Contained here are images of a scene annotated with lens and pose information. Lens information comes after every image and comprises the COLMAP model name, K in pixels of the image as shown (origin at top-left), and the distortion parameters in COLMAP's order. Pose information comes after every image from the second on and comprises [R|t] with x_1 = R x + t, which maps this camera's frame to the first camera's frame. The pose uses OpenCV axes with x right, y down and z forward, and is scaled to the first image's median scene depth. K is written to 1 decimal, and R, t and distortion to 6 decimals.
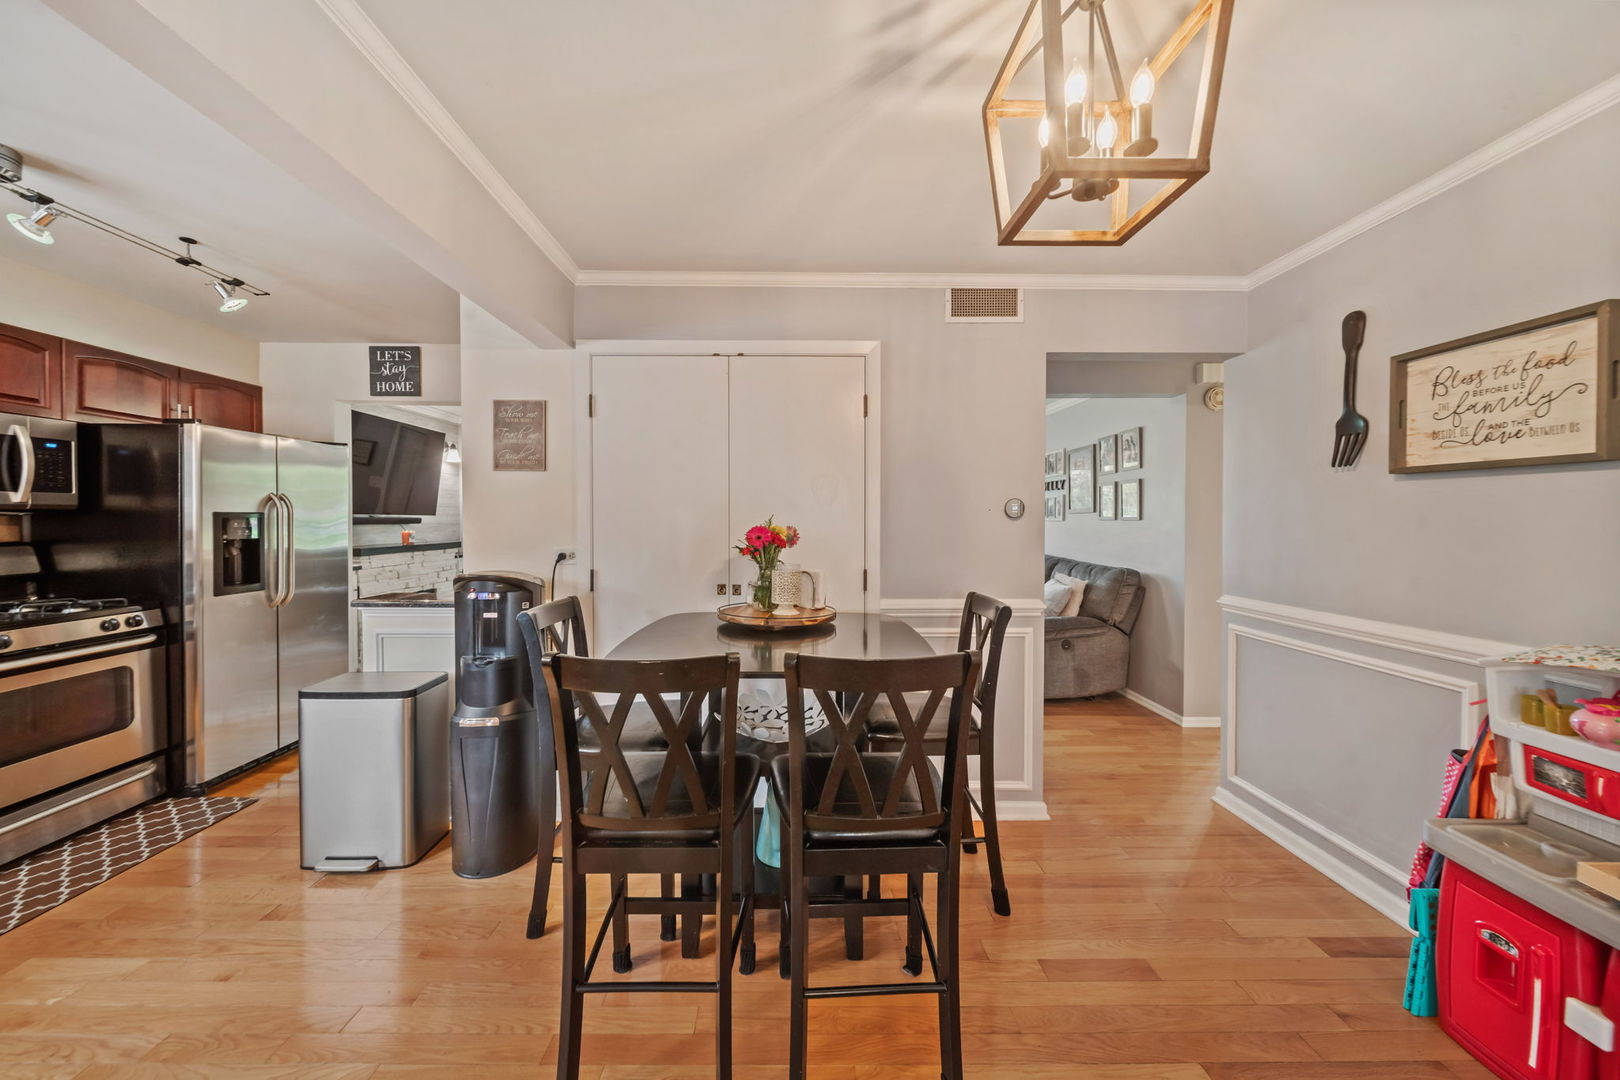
lens RADIAL K [[573.3, 0, 790.2], [0, 573.3, 524.3], [0, 0, 1]] dist [0.000867, -0.001069]
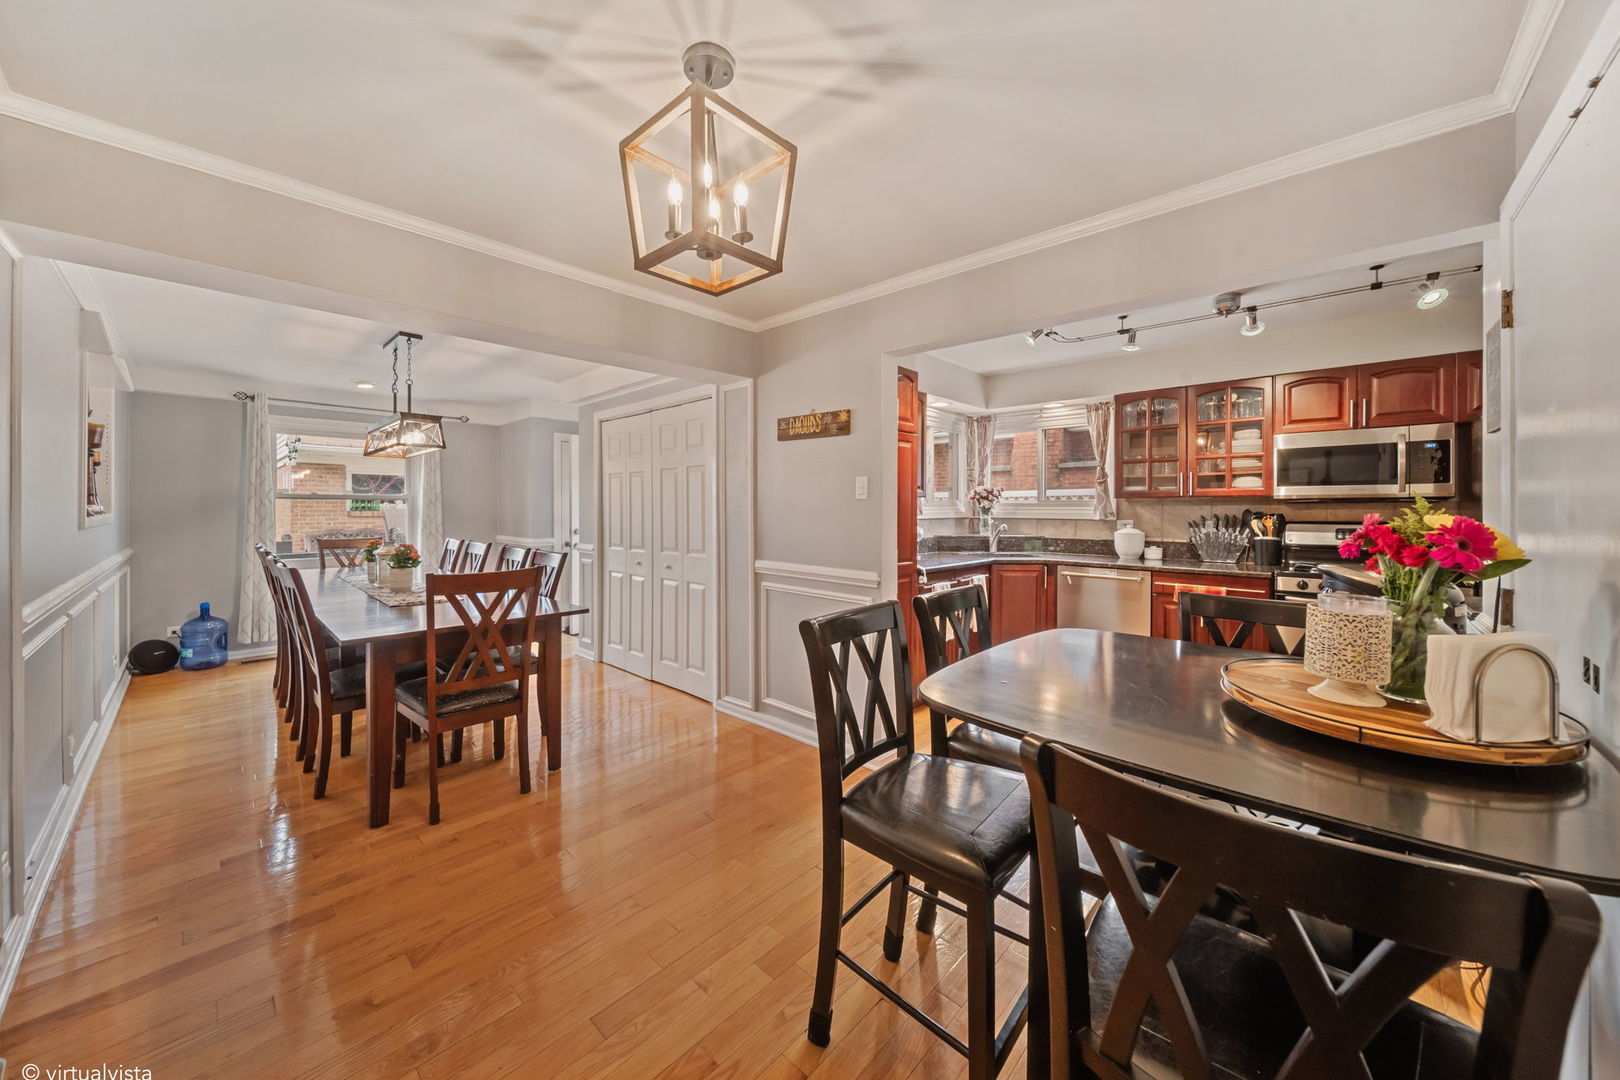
lens RADIAL K [[573.3, 0, 806.6], [0, 573.3, 508.1], [0, 0, 1]] dist [0.000867, -0.001069]
pose [[-0.667020, 0.001089, -0.745039, 0.500753], [-0.004531, 0.999975, 0.005517, -0.002387], [0.745026, 0.007056, -0.666998, 0.756156]]
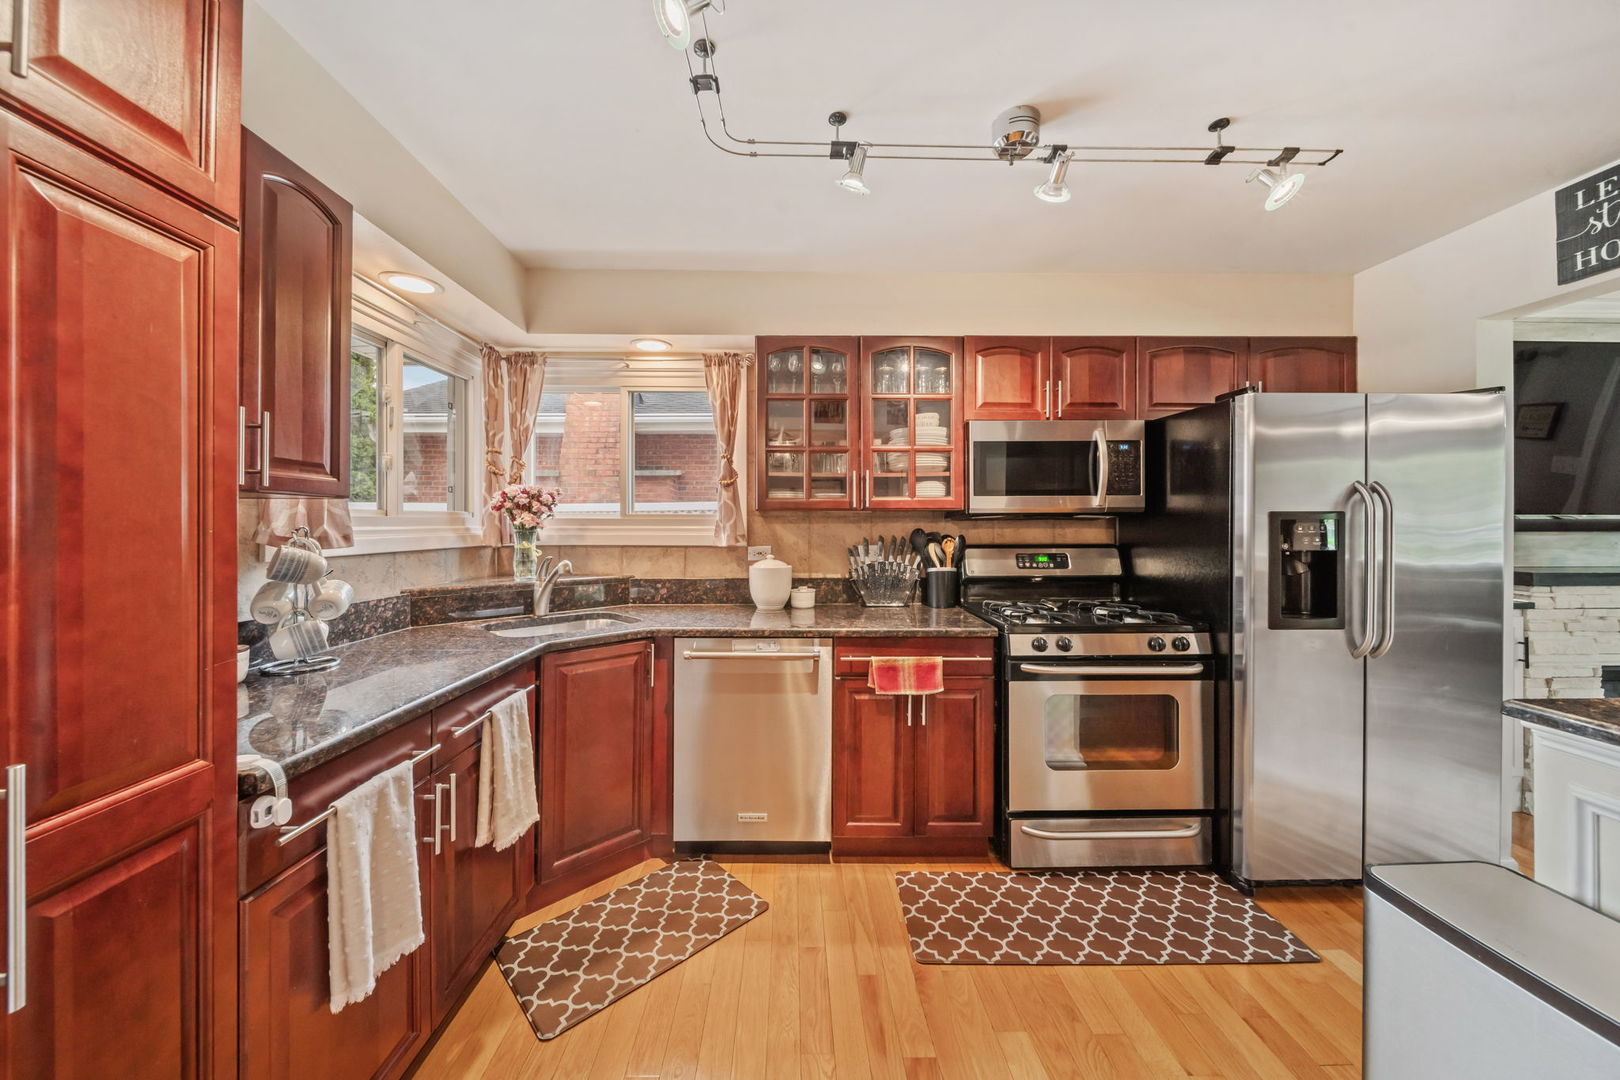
lens RADIAL K [[573.3, 0, 802.8], [0, 573.3, 527.3], [0, 0, 1]] dist [0.000867, -0.001069]
pose [[0.022889, 0.005634, -0.999722, -0.295220], [-0.005196, 0.999971, 0.005517, -0.002816], [0.999725, 0.005068, 0.022917, 0.393166]]
